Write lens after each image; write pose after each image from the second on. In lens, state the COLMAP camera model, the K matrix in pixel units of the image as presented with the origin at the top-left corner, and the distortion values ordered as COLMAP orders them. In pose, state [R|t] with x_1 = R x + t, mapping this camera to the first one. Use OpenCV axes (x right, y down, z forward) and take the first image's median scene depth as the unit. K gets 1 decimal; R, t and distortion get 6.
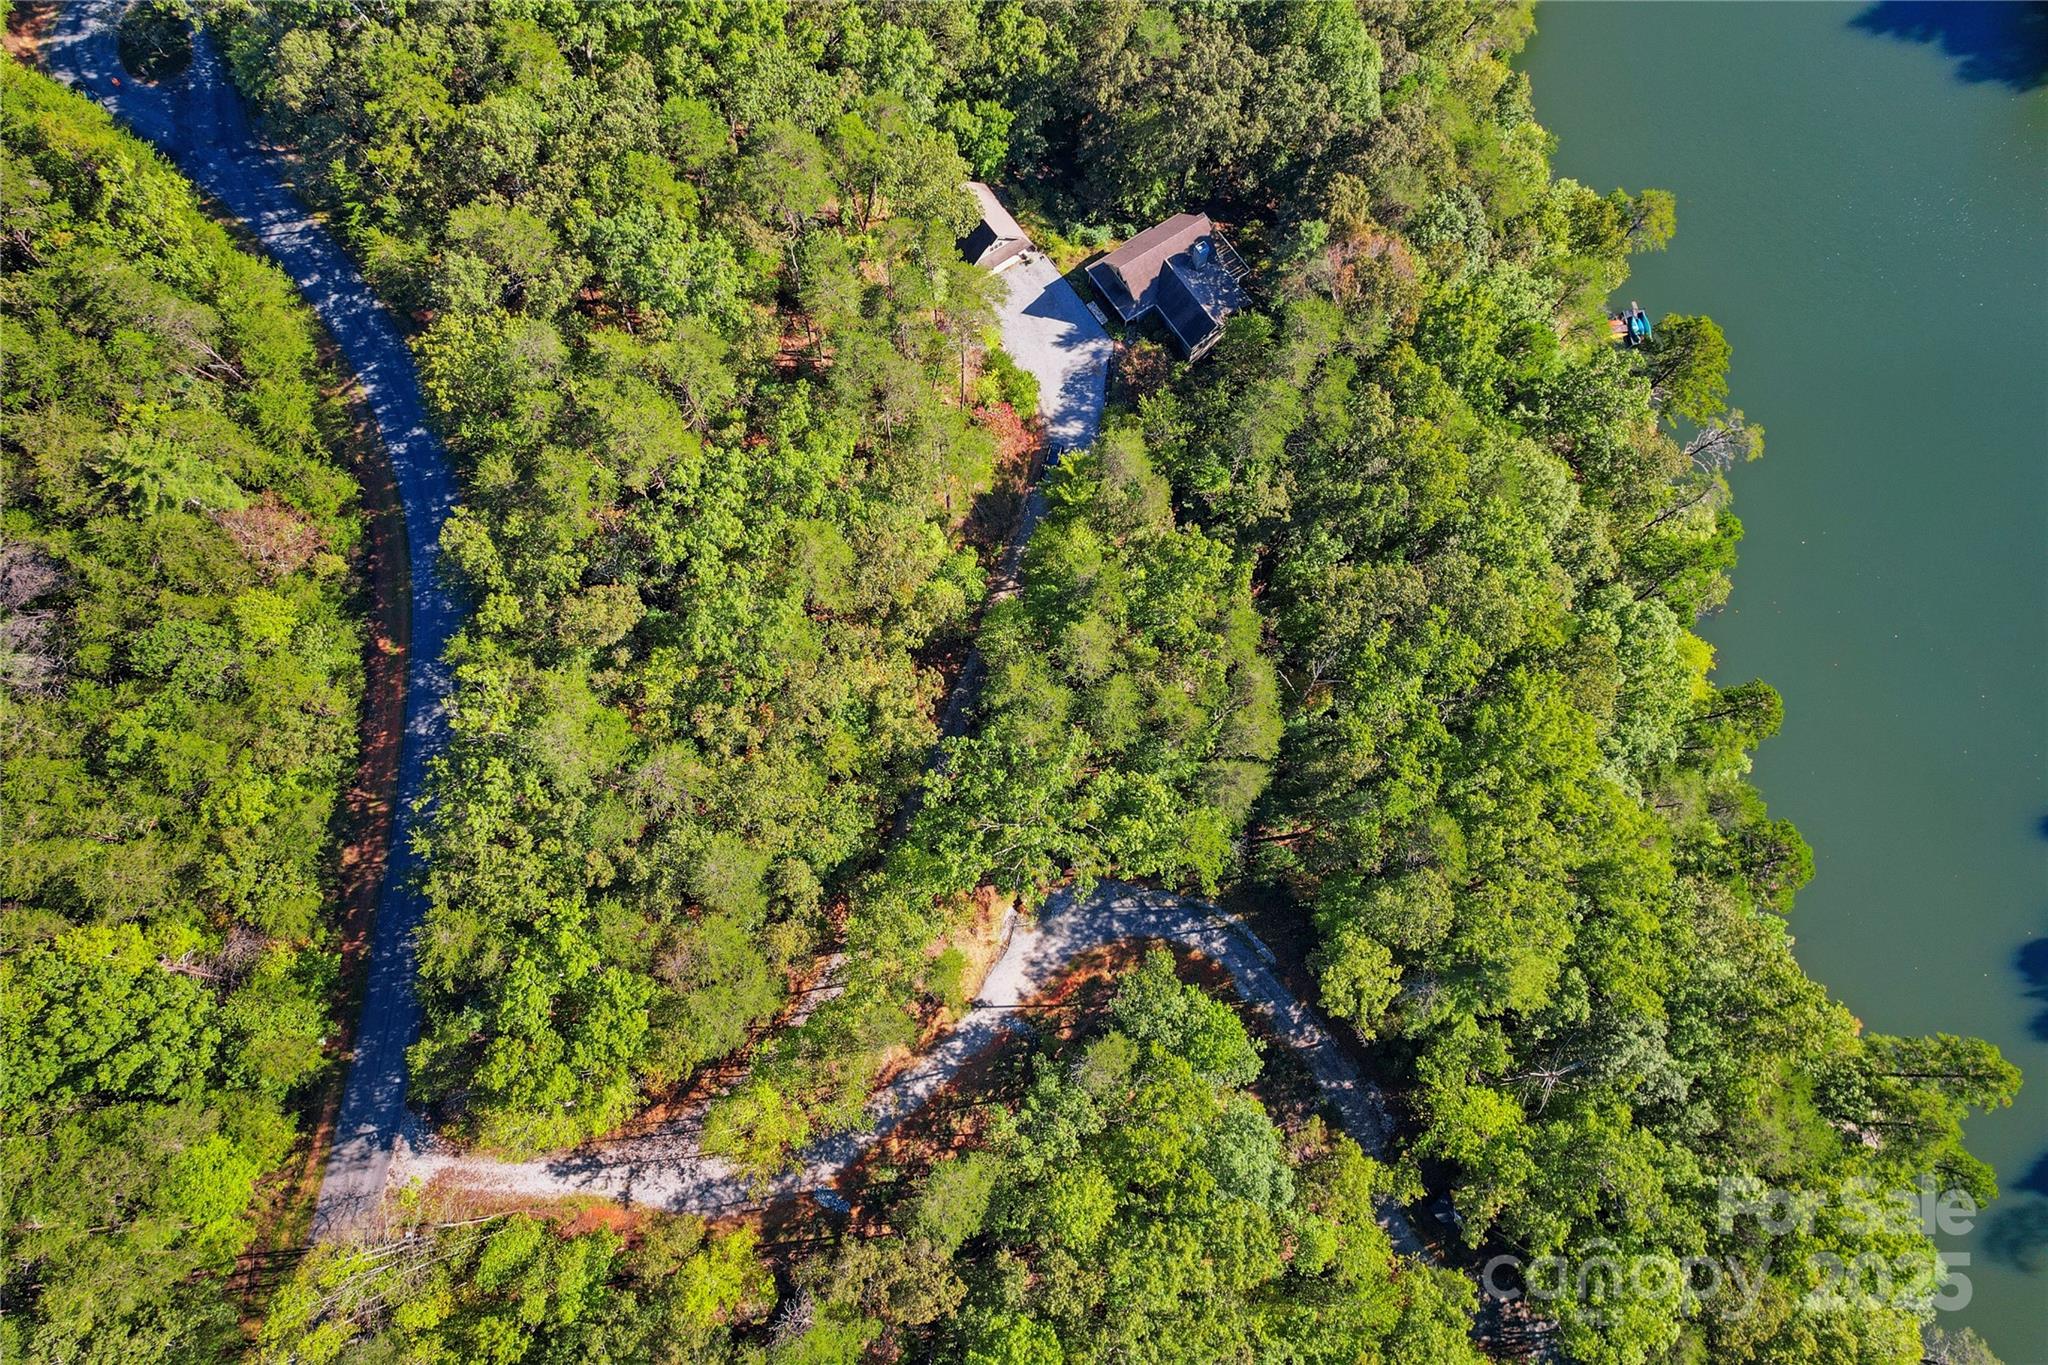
lens RADIAL K [[1305.5, 0, 1015.1], [0, 1305.5, 647.8], [0, 0, 1]] dist [-0.077498, 0.069775]
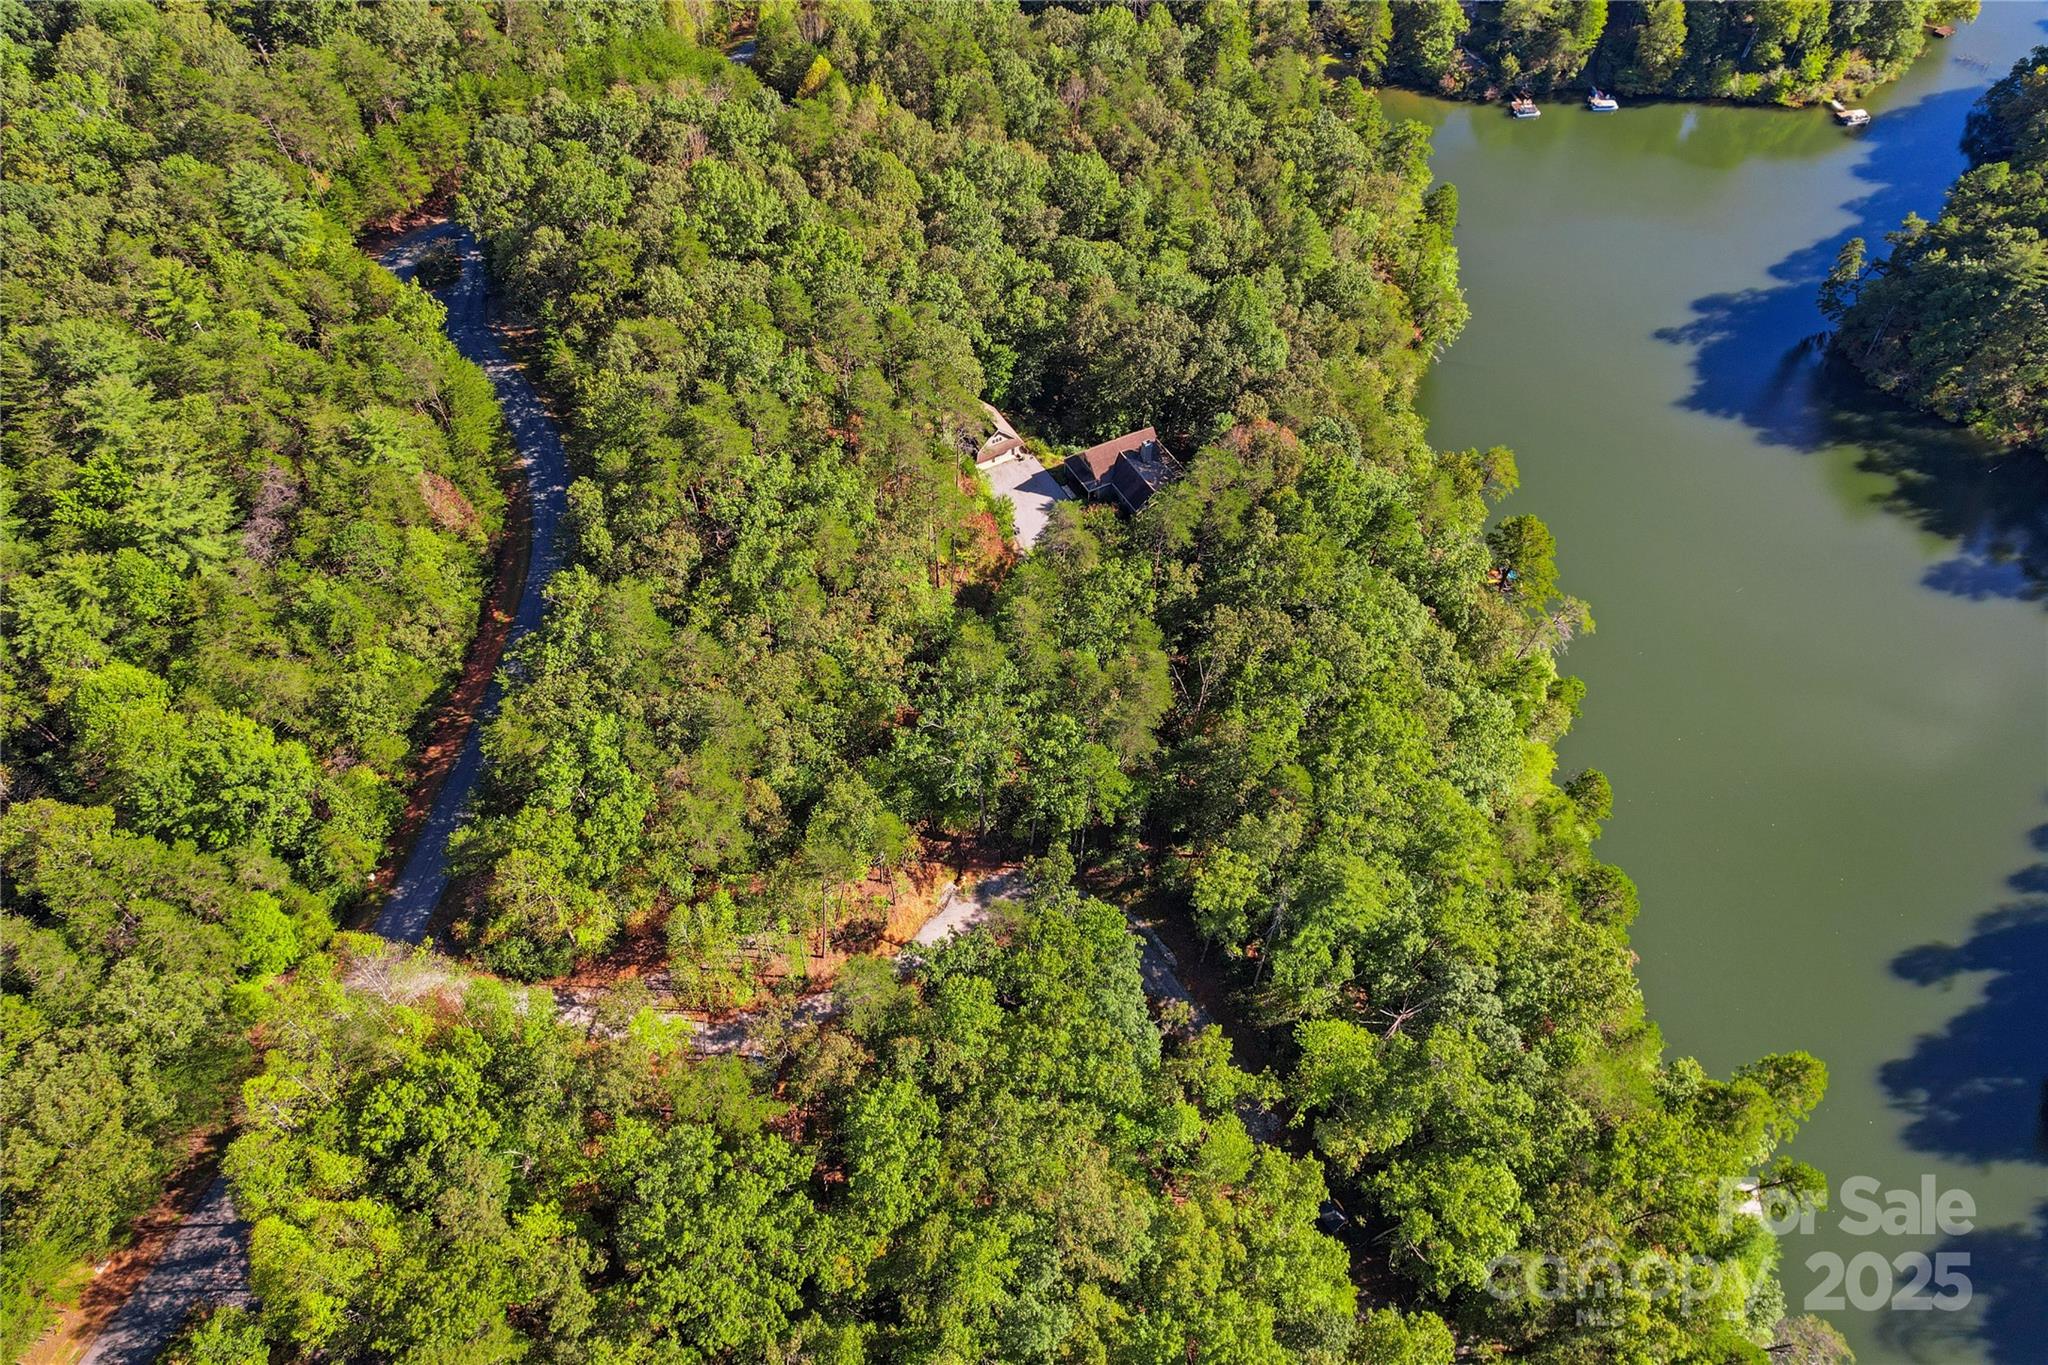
lens RADIAL K [[1305.5, 0, 1013.5], [0, 1305.5, 660.2], [0, 0, 1]] dist [-0.077498, 0.069775]
pose [[0.995658, 0.074591, -0.055690, 0.099736], [-0.090535, 0.915094, -0.392946, 0.454761], [0.021652, 0.396282, 0.917874, -0.163151]]
